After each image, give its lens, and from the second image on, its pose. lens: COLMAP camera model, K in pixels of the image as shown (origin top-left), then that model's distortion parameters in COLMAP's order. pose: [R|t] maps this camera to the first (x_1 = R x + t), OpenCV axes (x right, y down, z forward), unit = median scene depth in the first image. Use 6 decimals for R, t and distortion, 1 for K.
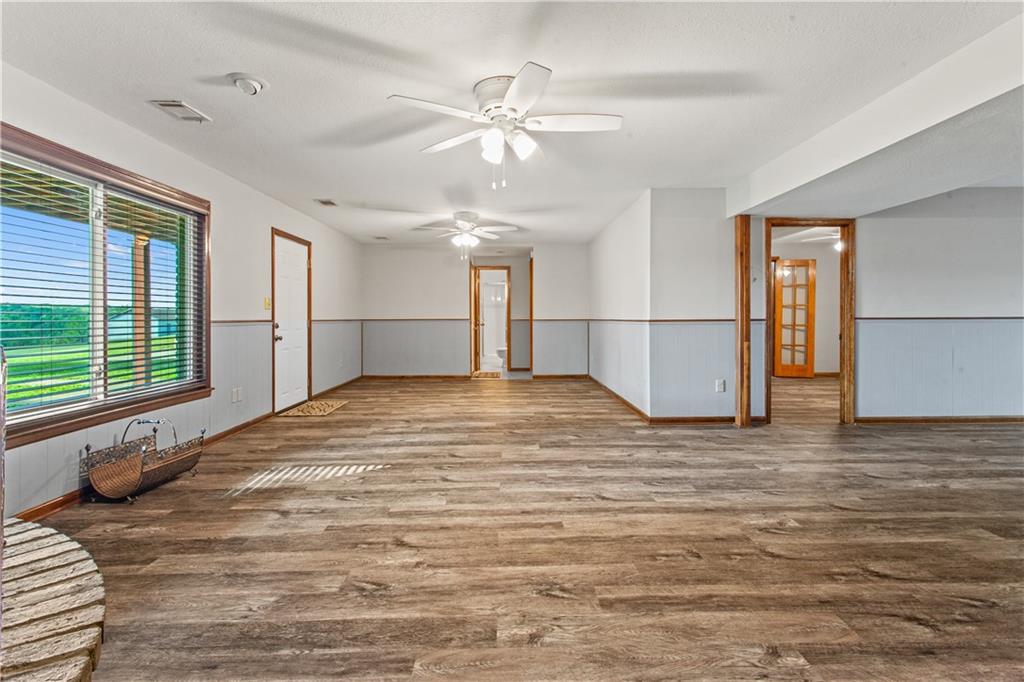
lens RADIAL K [[497.0, 0, 519.3], [0, 497.0, 331.7], [0, 0, 1]] dist [0.001806, 0.001115]
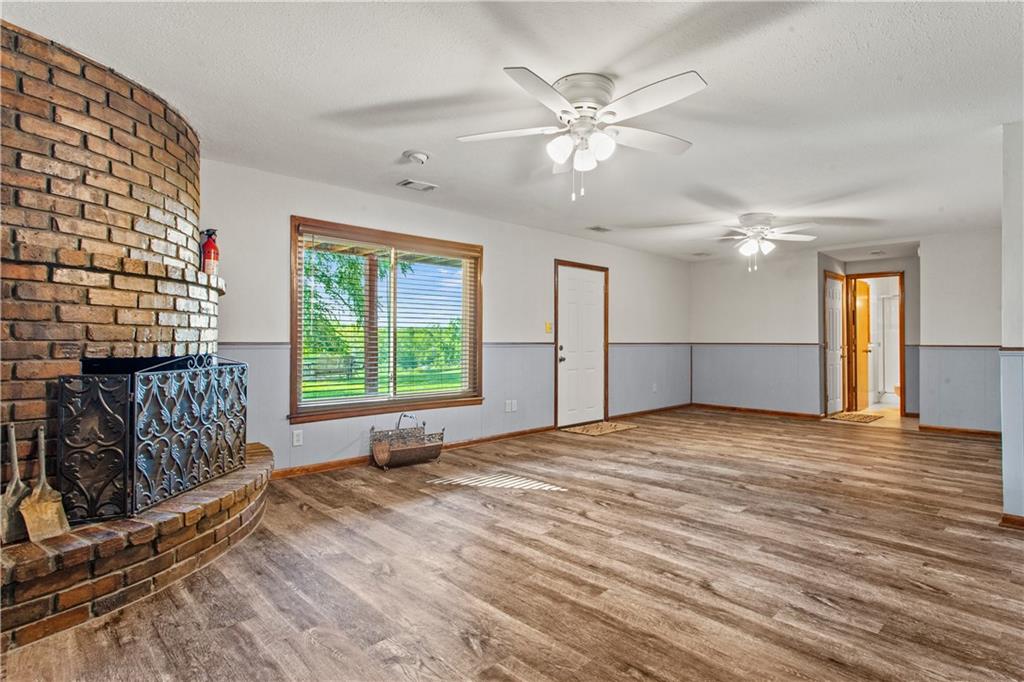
lens RADIAL K [[525.7, 0, 511.6], [0, 525.7, 340.7], [0, 0, 1]] dist [-0.008026, 0.002768]
pose [[0.670452, 0.004772, -0.741938, 0.532079], [-0.026385, 0.999500, -0.017413, -0.007418], [0.741484, 0.031250, 0.670242, 0.247813]]
